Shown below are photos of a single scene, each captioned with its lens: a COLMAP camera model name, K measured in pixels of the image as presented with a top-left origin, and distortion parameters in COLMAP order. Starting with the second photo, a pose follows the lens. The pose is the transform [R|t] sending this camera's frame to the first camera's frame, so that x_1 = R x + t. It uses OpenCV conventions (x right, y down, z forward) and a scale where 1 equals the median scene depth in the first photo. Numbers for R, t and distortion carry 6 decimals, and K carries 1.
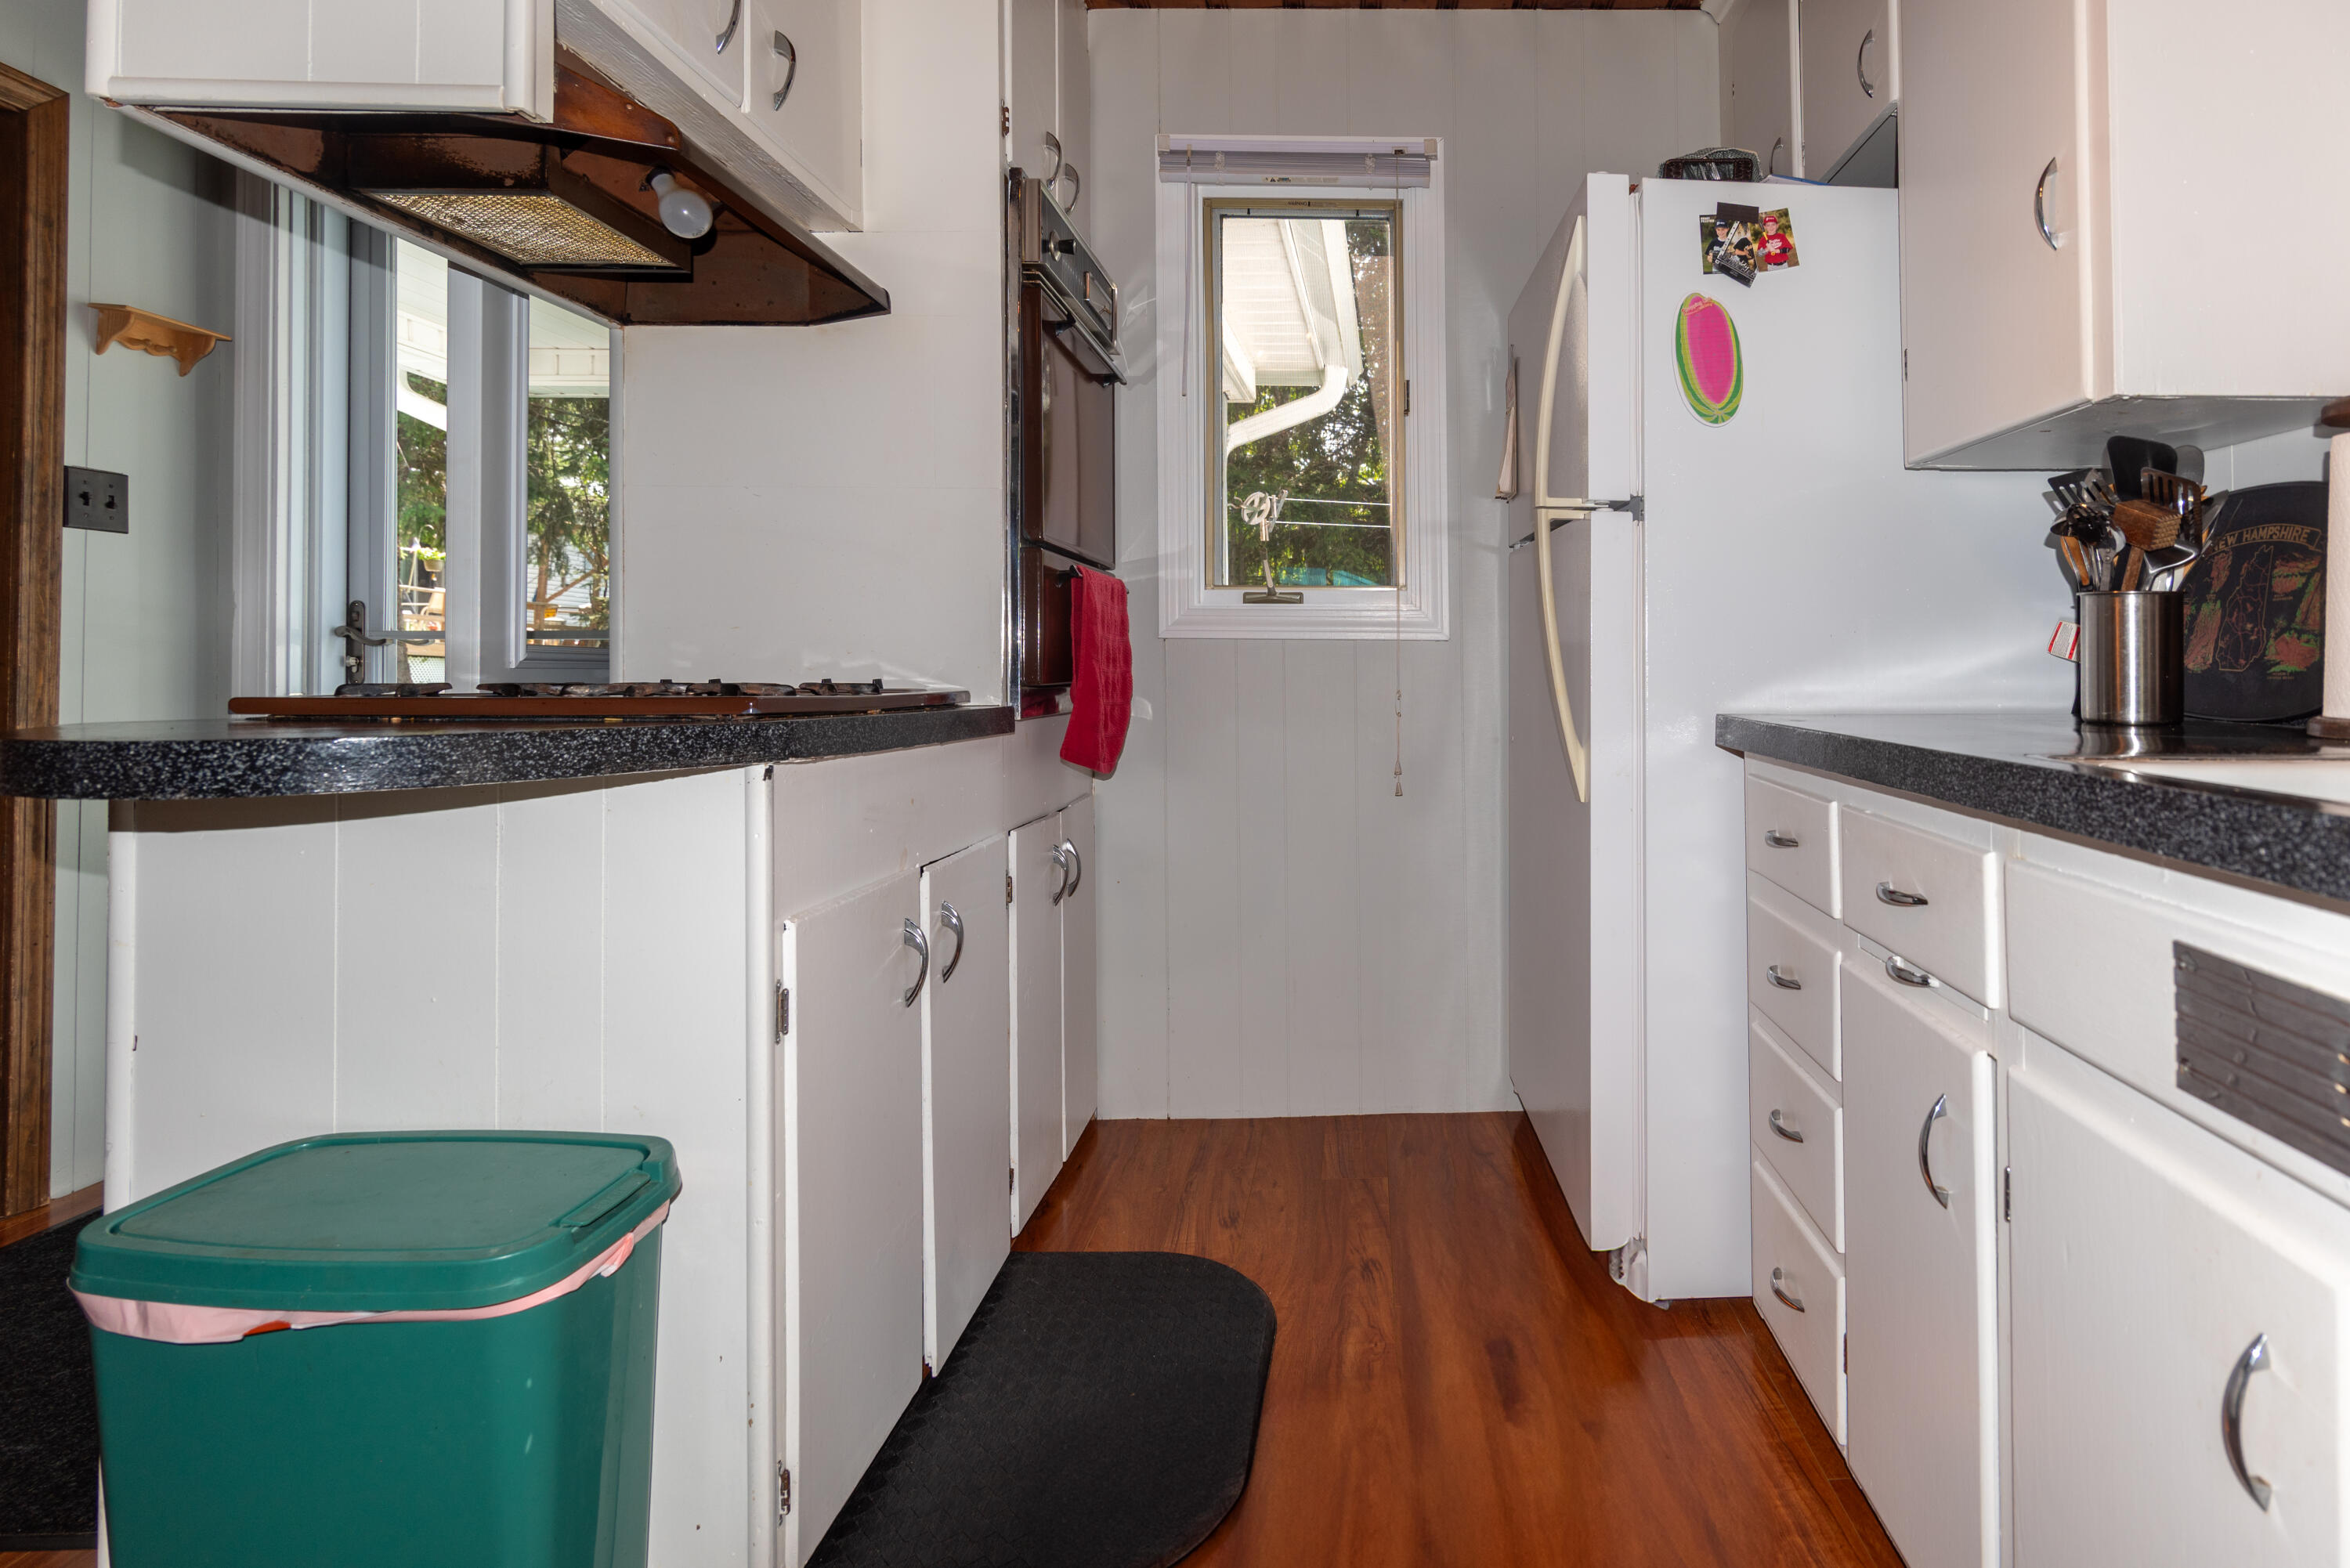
lens RADIAL K [[1184.5, 0, 1448.4], [0, 1184.5, 644.7], [0, 0, 1]] dist [0.001216, 0.000515]
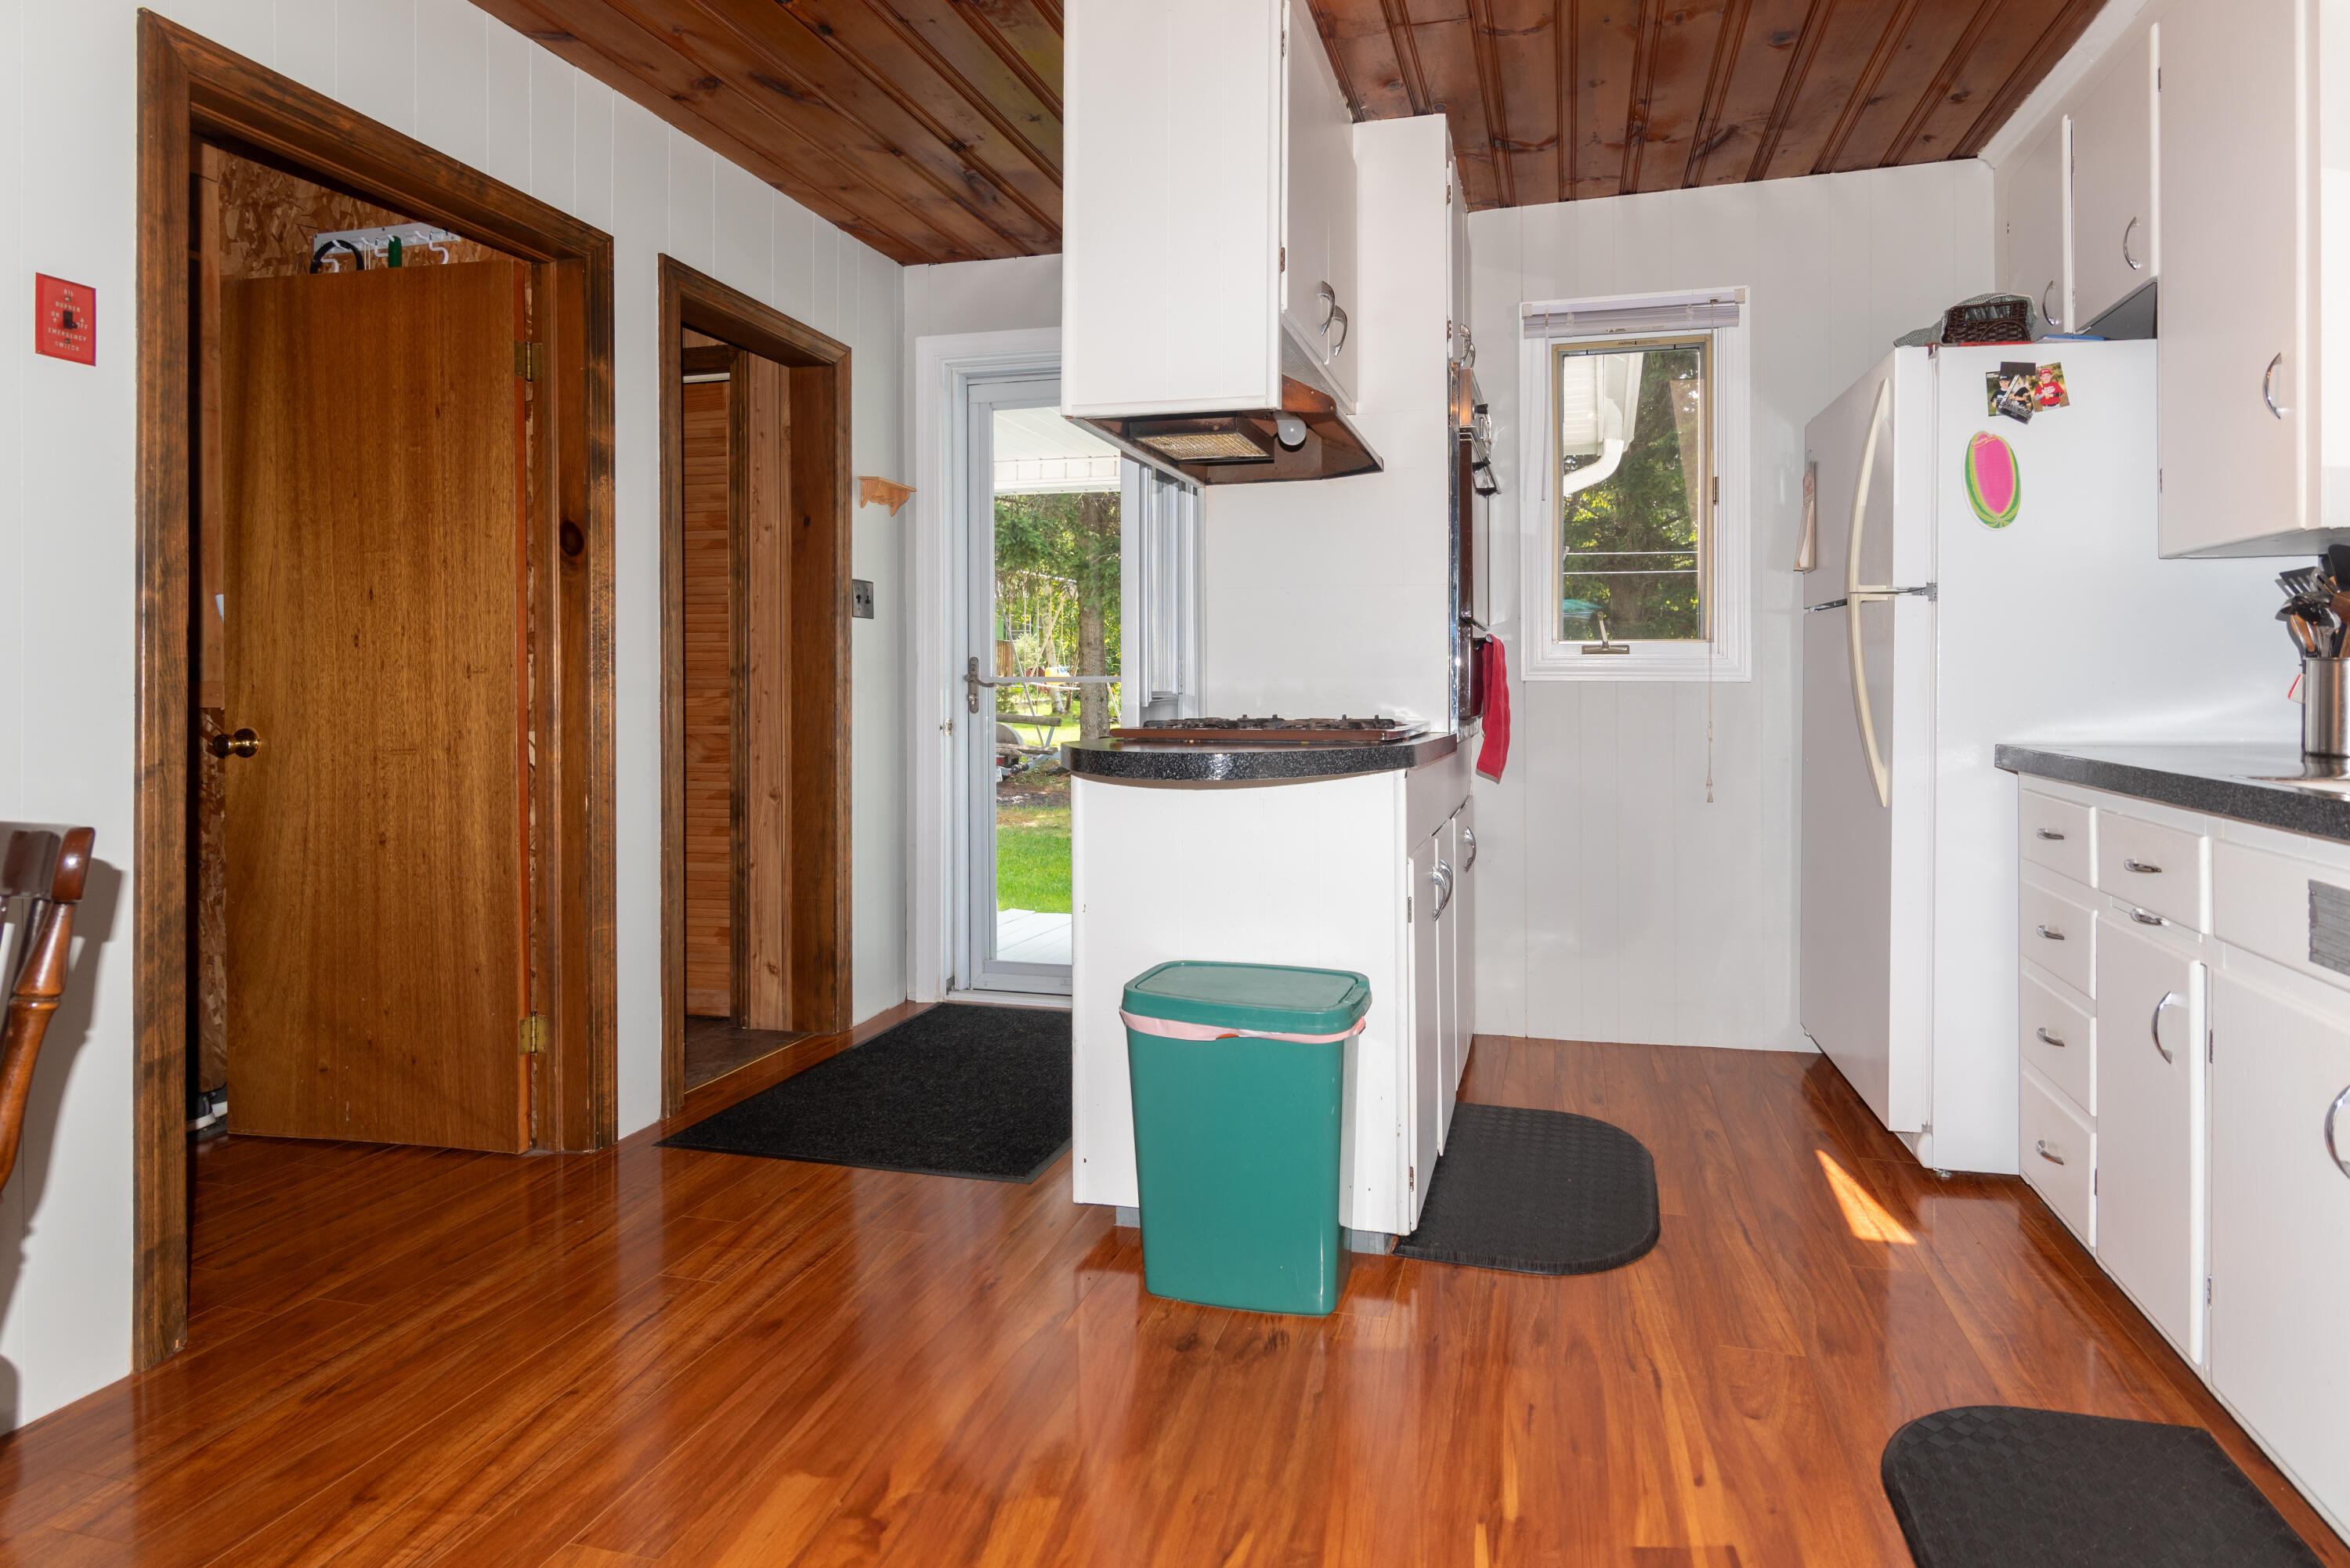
lens RADIAL K [[1164.5, 0, 1322.9], [0, 1164.5, 707.1], [0, 0, 1]] dist [0.000686, -0.000199]
pose [[0.963435, 0.001634, -0.267936, -0.155924], [0.008711, 0.999262, 0.037417, -0.039635], [0.267799, -0.038383, 0.962710, -0.481190]]
